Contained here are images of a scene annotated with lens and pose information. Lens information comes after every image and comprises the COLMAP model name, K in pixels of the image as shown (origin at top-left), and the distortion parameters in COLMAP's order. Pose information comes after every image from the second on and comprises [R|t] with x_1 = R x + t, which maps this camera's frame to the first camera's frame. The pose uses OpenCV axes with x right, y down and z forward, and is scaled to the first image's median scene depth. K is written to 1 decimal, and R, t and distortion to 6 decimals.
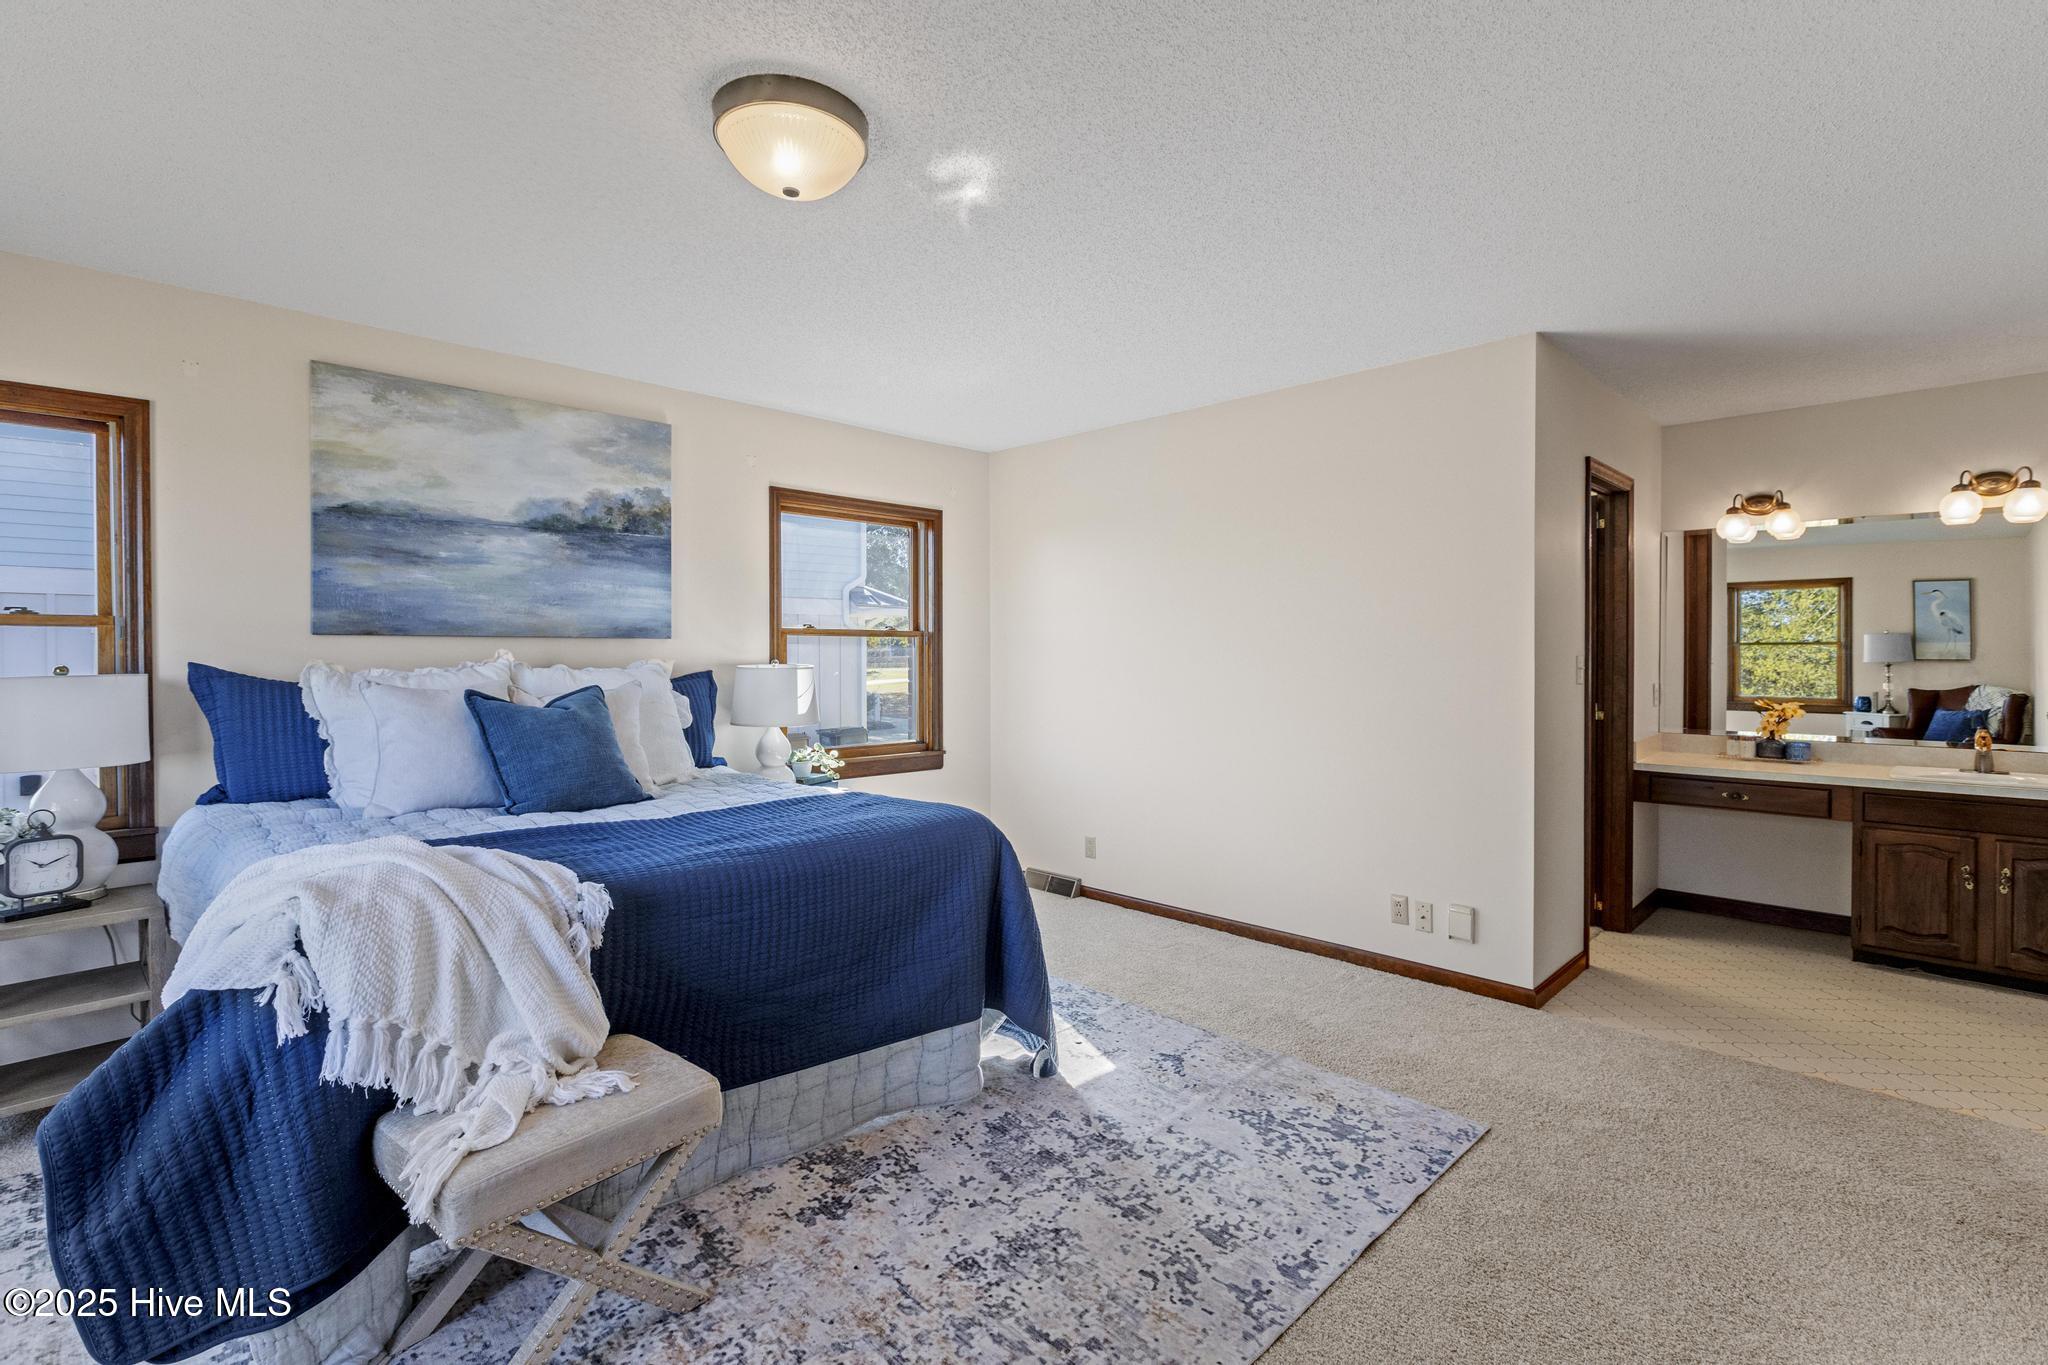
lens RADIAL K [[930.2, 0, 1029.8], [0, 930.2, 657.5], [0, 0, 1]] dist [-0.001242, -0.000056]
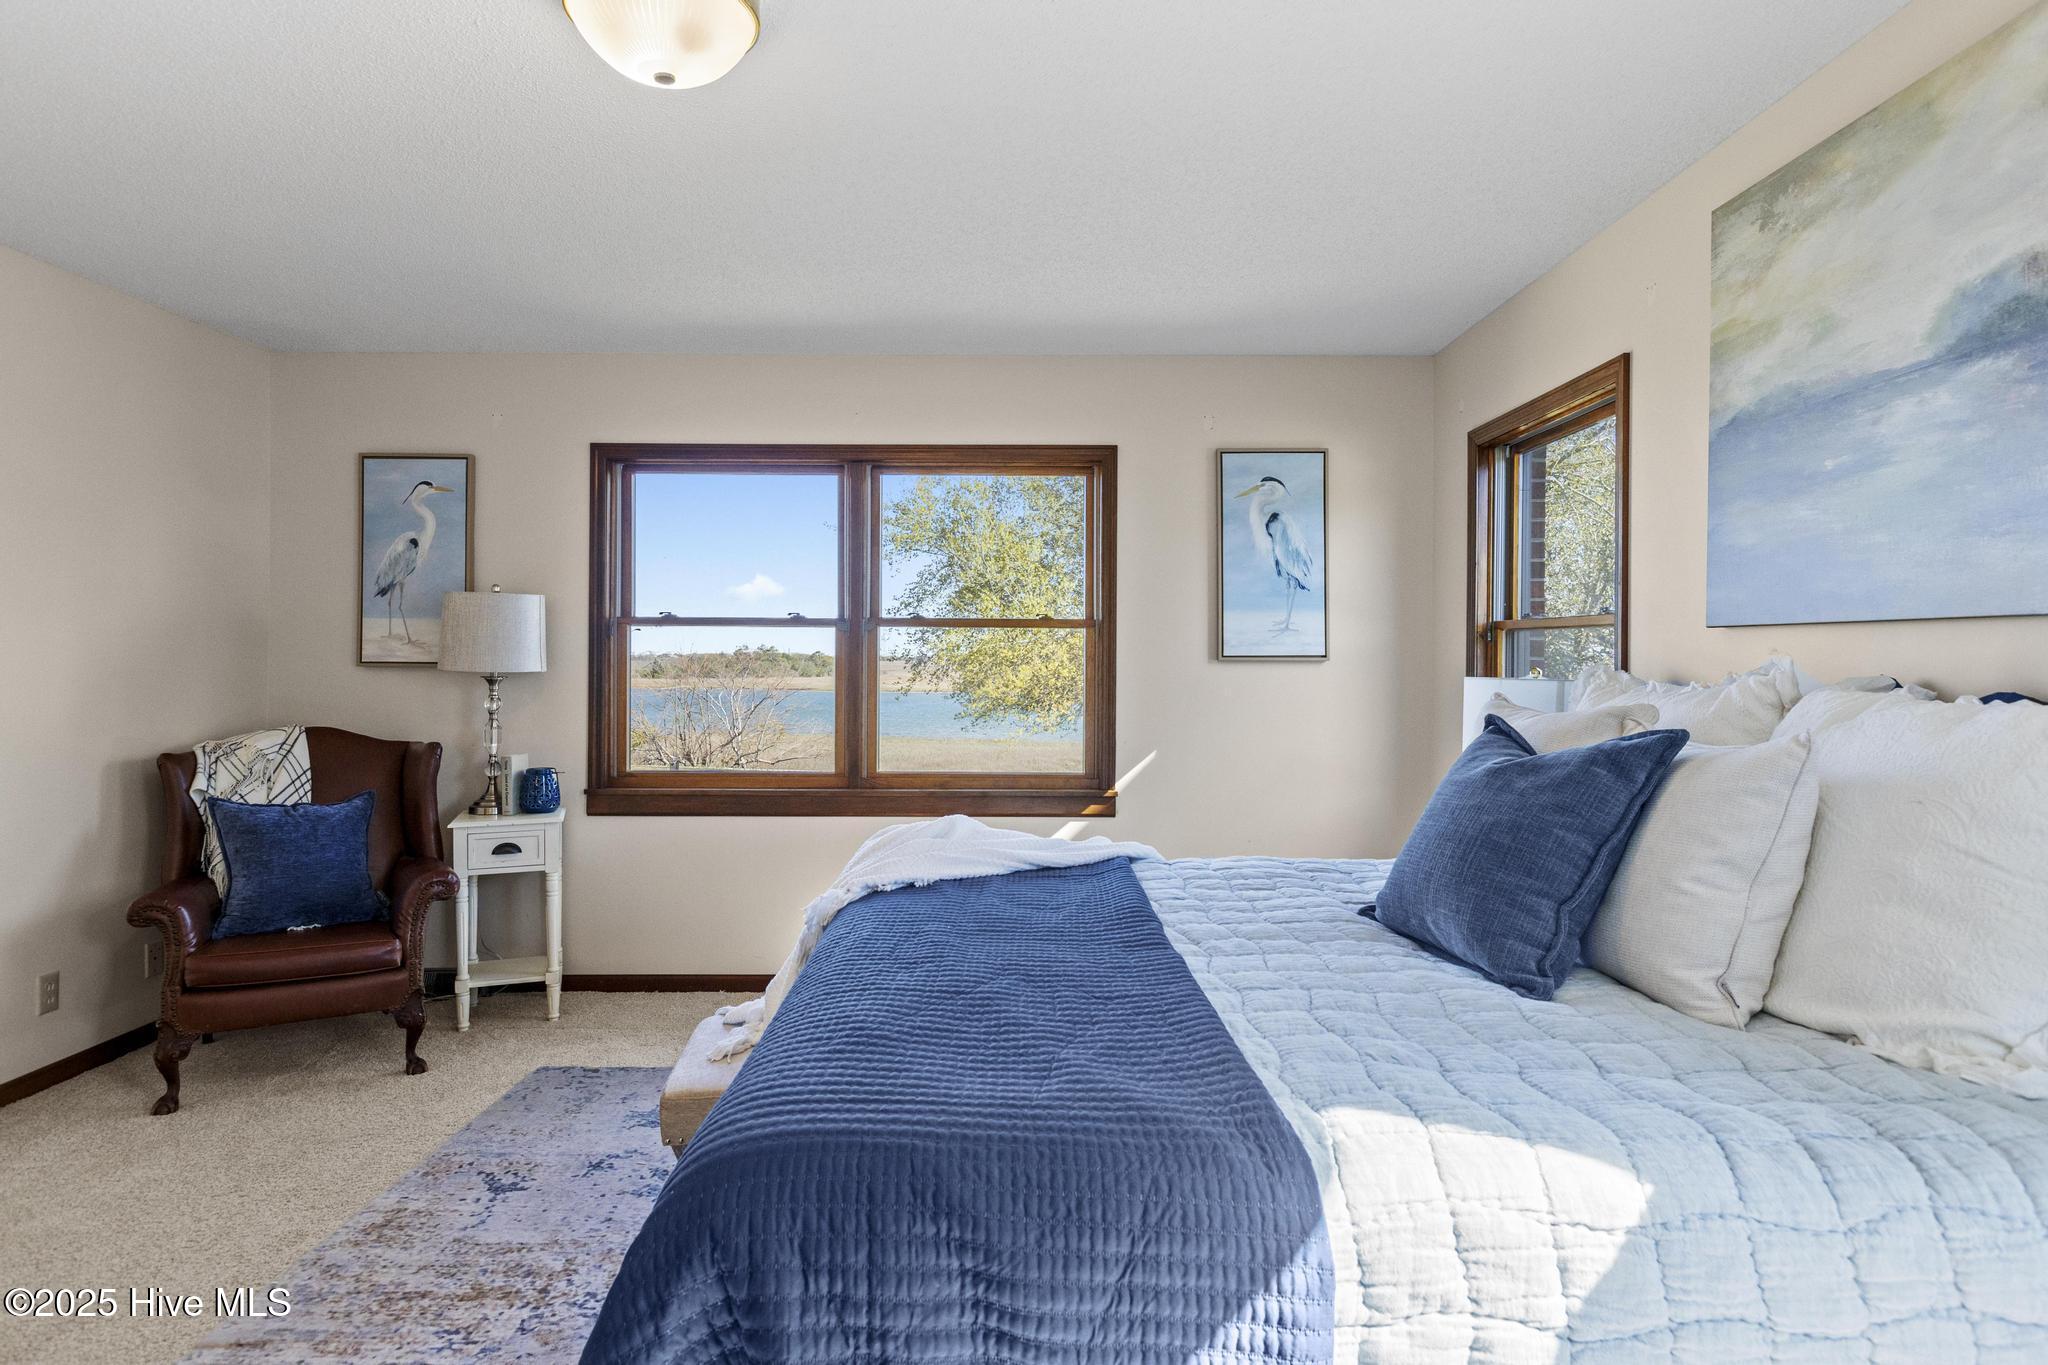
lens RADIAL K [[1117.0, 0, 1023.1], [0, 1117.0, 649.4], [0, 0, 1]] dist [0.001440, 0.000420]
pose [[-0.702519, -0.002079, -0.711662, 0.120913], [-0.003417, 0.999994, 0.000451, -0.007030], [0.711657, 0.002748, -0.702522, 1.088866]]
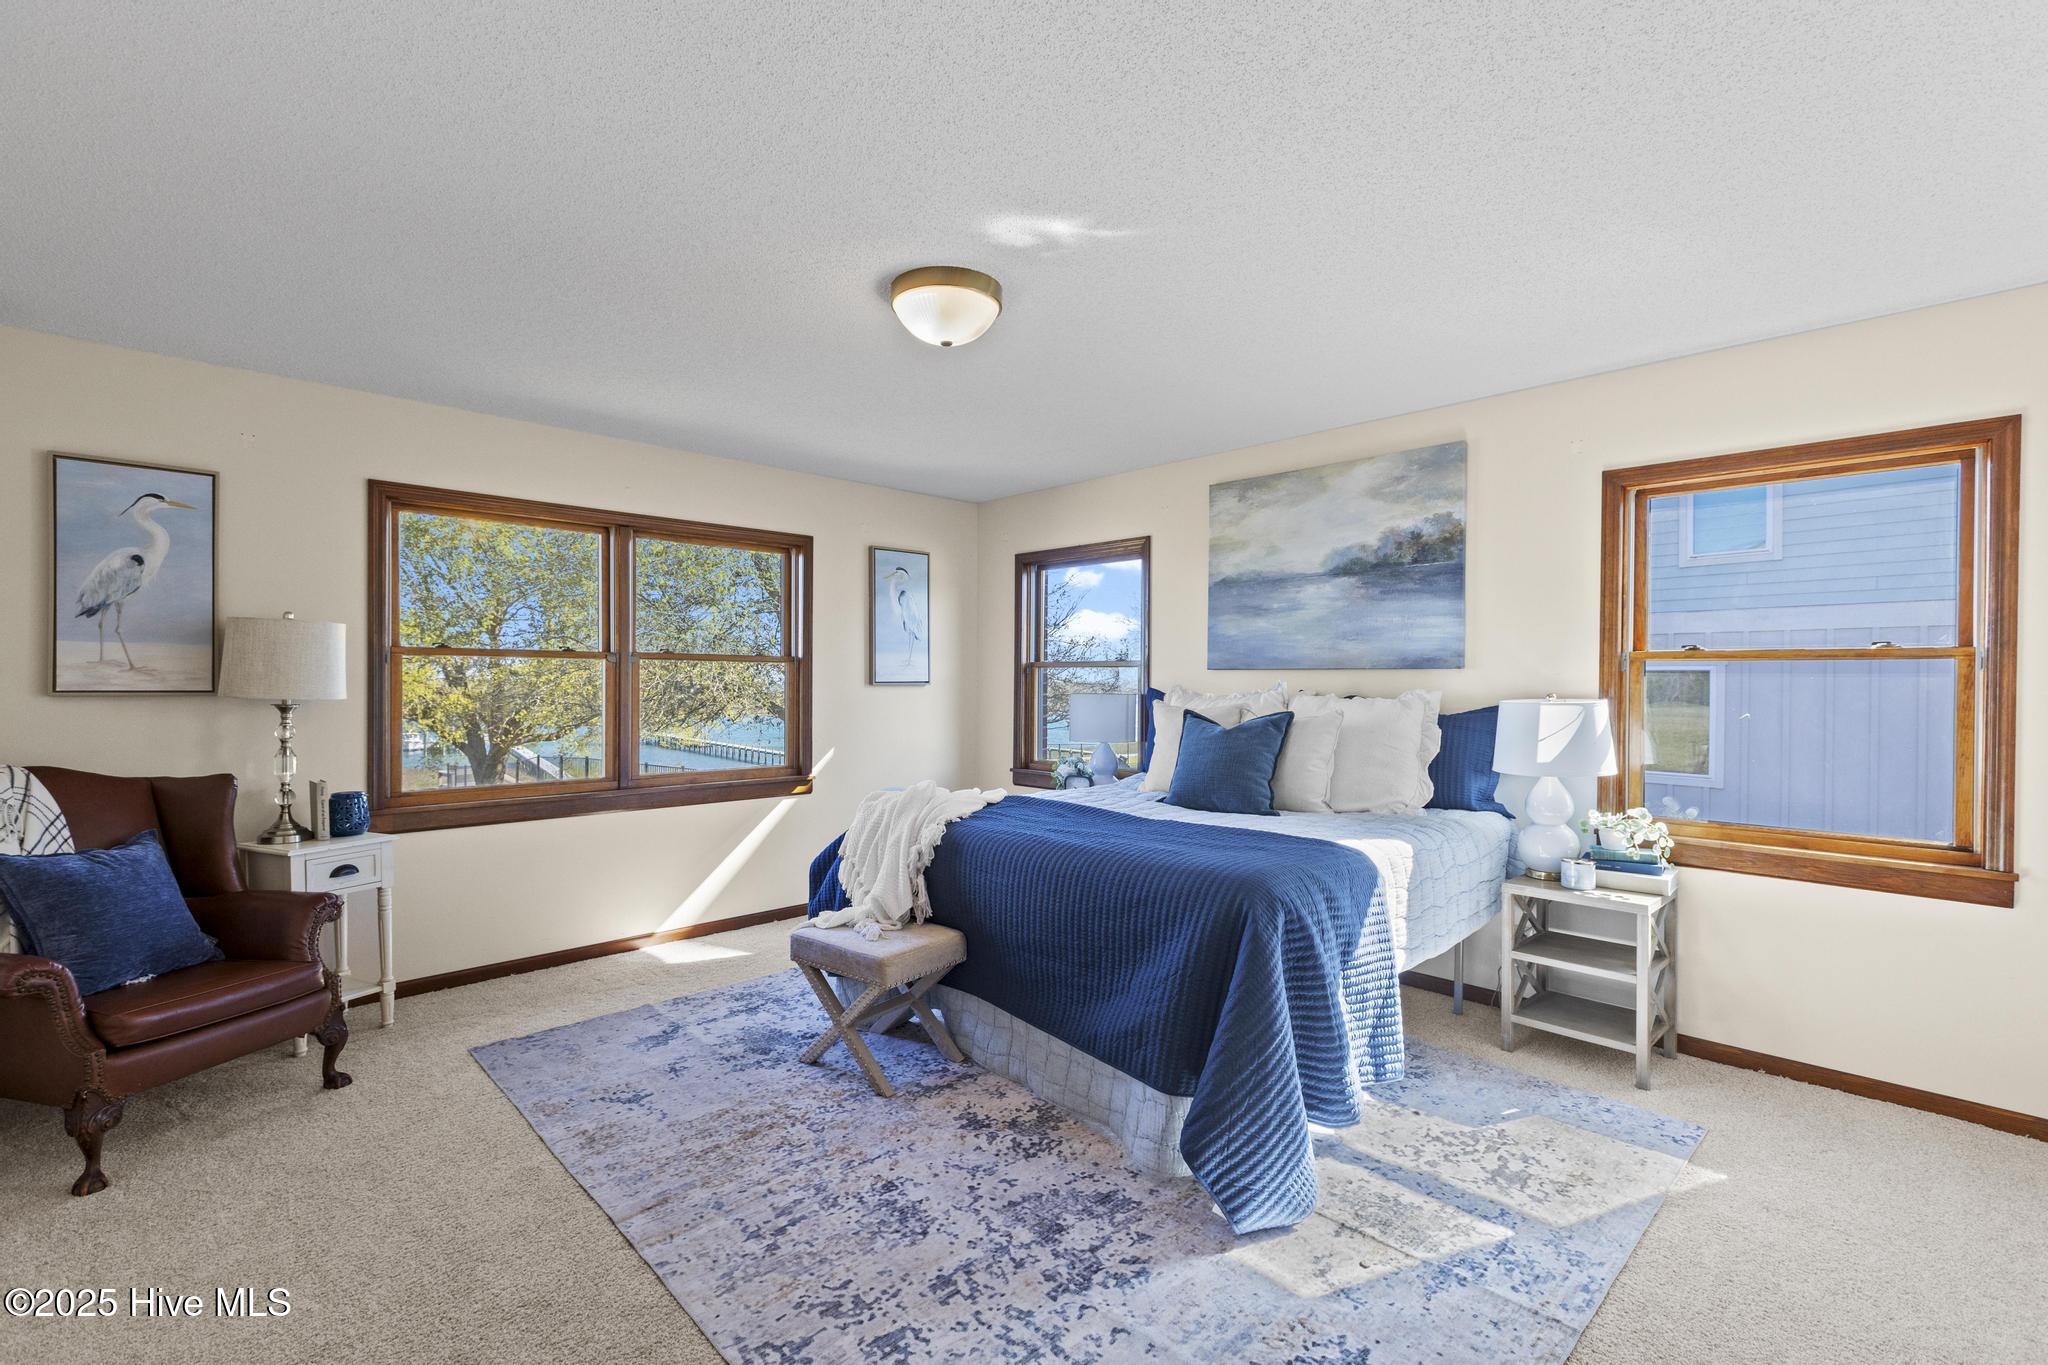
lens RADIAL K [[903.7, 0, 1024.0], [0, 903.7, 682.5], [0, 0, 1]] dist [0.000846, 0.000384]
pose [[-0.013204, 0.005785, -0.999896, 0.610242], [-0.006711, 0.999960, 0.005874, -0.009620], [0.999890, 0.006788, -0.013165, 0.651528]]
